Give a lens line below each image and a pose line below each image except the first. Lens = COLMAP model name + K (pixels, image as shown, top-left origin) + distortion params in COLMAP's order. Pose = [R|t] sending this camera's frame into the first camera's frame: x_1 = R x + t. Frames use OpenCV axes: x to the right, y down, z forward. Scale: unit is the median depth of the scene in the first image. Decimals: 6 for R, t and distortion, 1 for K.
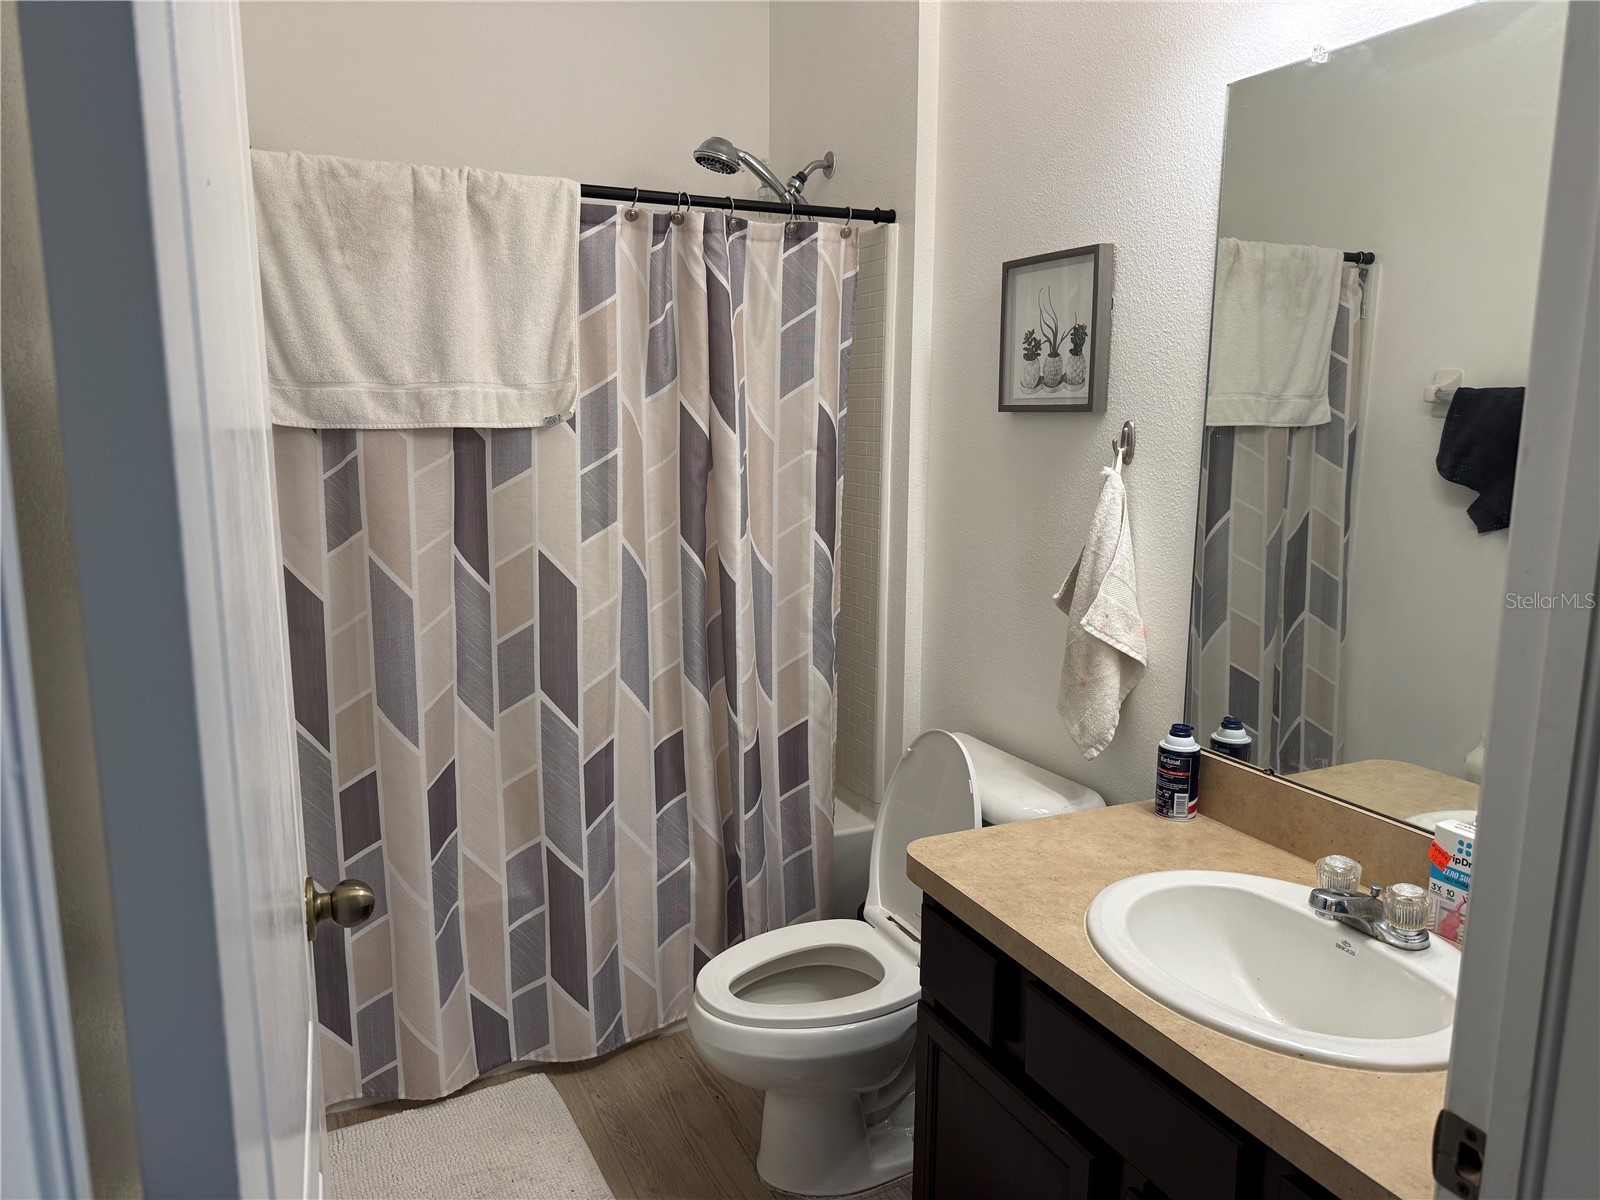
lens RADIAL K [[1116.0, 0, 810.7], [0, 1116.0, 599.5], [0, 0, 1]] dist [0.047793, -0.053776]
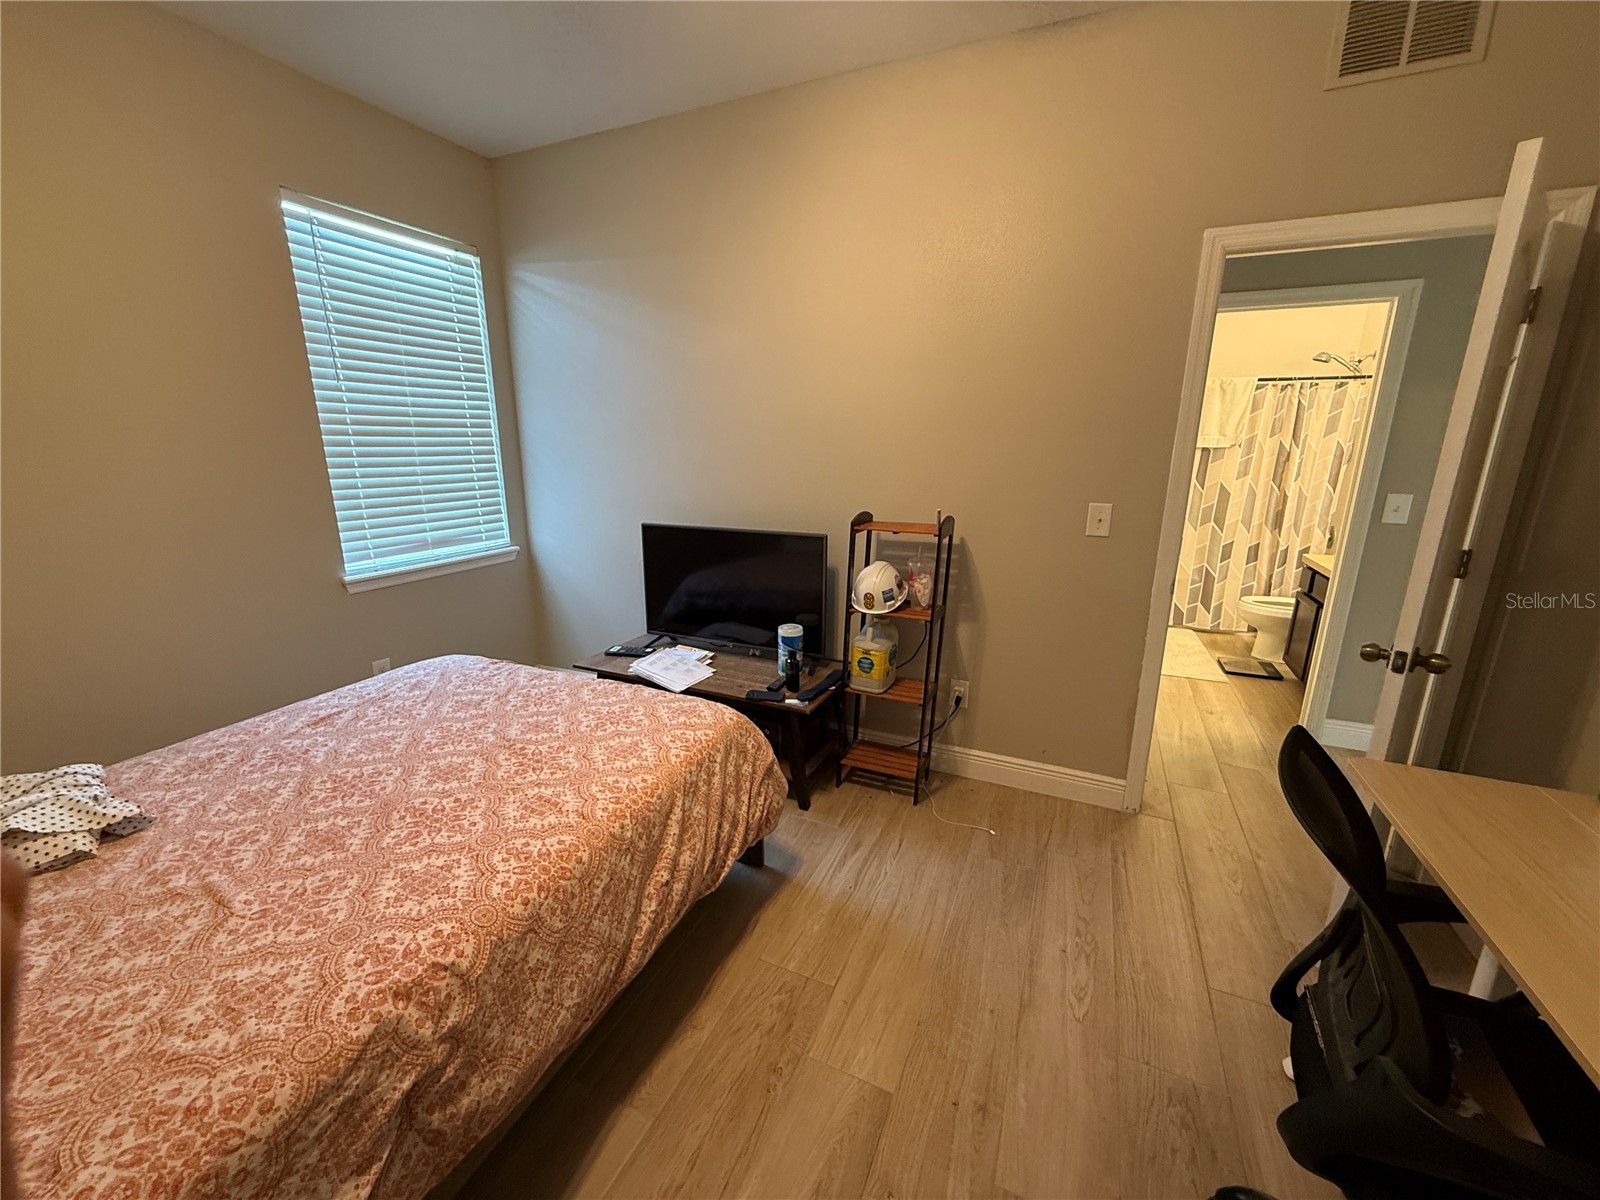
lens RADIAL K [[634.8, 0, 792.2], [0, 634.8, 600.9], [0, 0, 1]] dist [-0.000105, 0.000839]
pose [[0.631204, 0.188869, -0.752270, 0.517551], [-0.131354, 0.981919, 0.136311, 0.244736], [0.764413, 0.012774, 0.644600, -1.430969]]
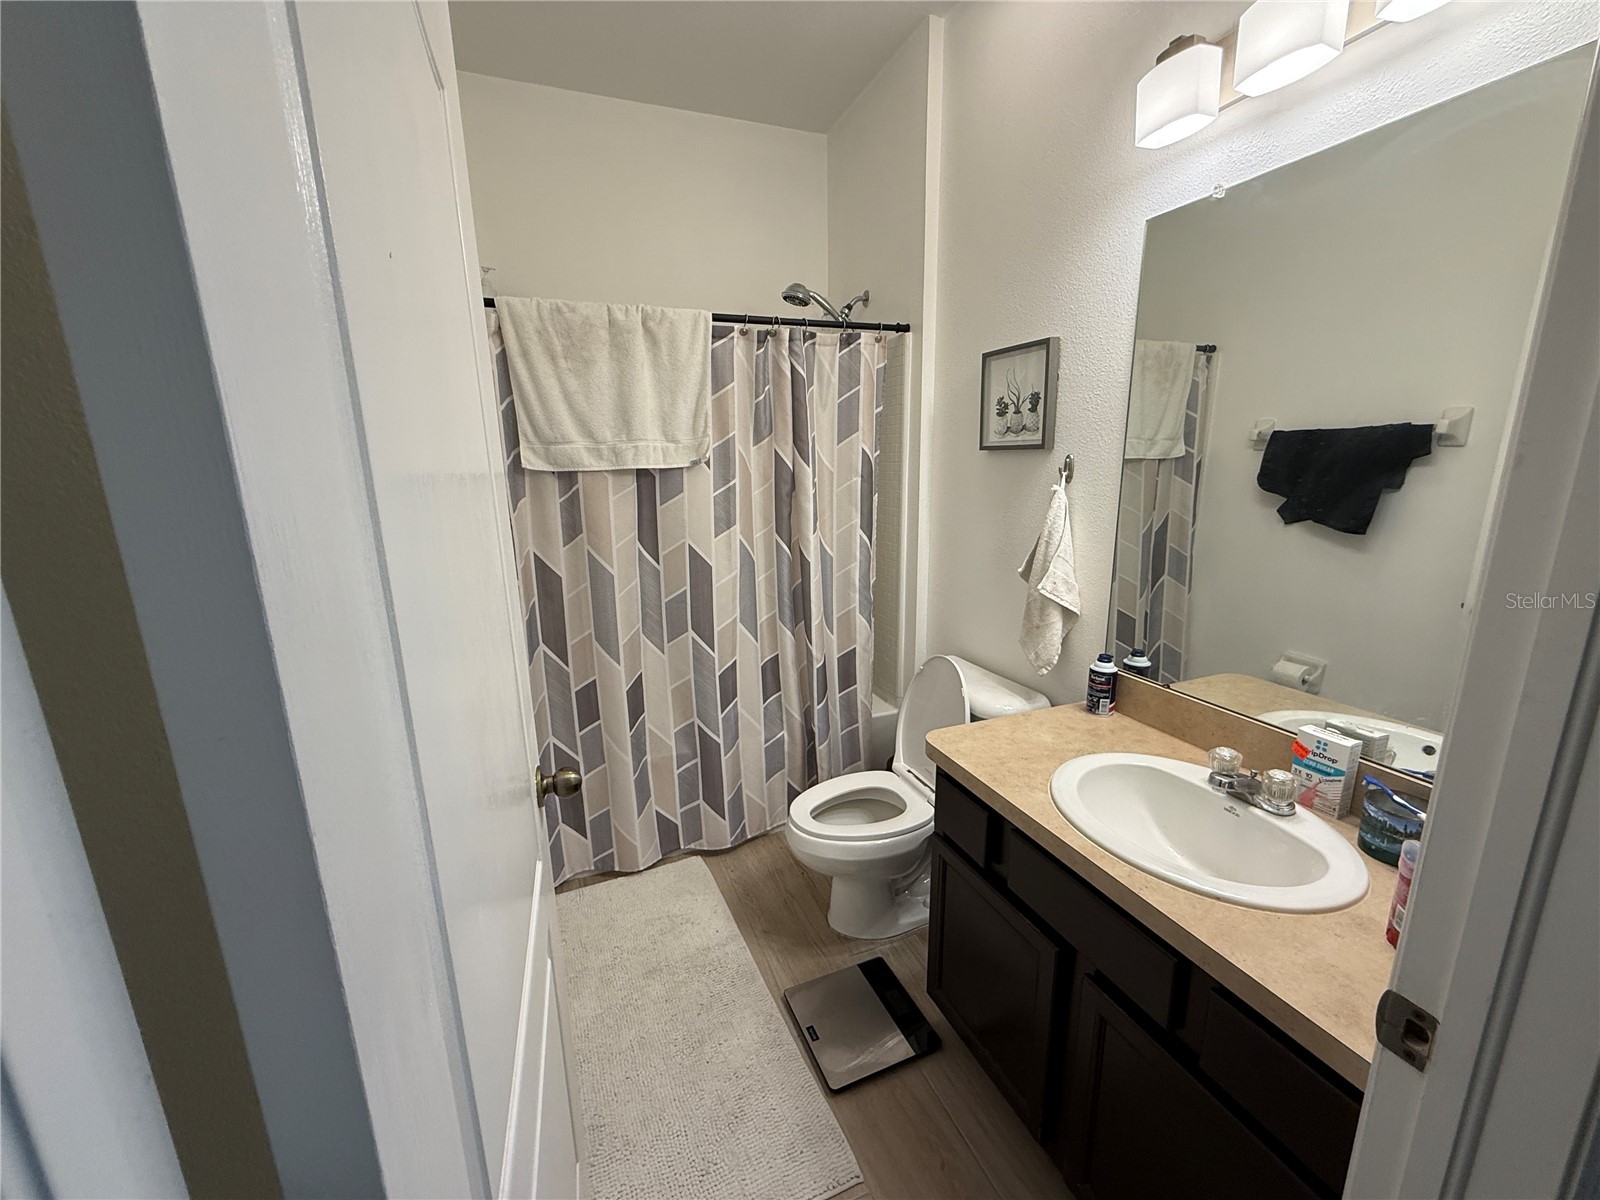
lens RADIAL K [[634.8, 0, 801.6], [0, 634.8, 598.9], [0, 0, 1]] dist [-0.000105, 0.000839]
pose [[0.997232, -0.006170, -0.074093, -0.014018], [0.009867, 0.998719, 0.049631, -0.009021], [0.073692, -0.050225, 0.996016, 0.096107]]
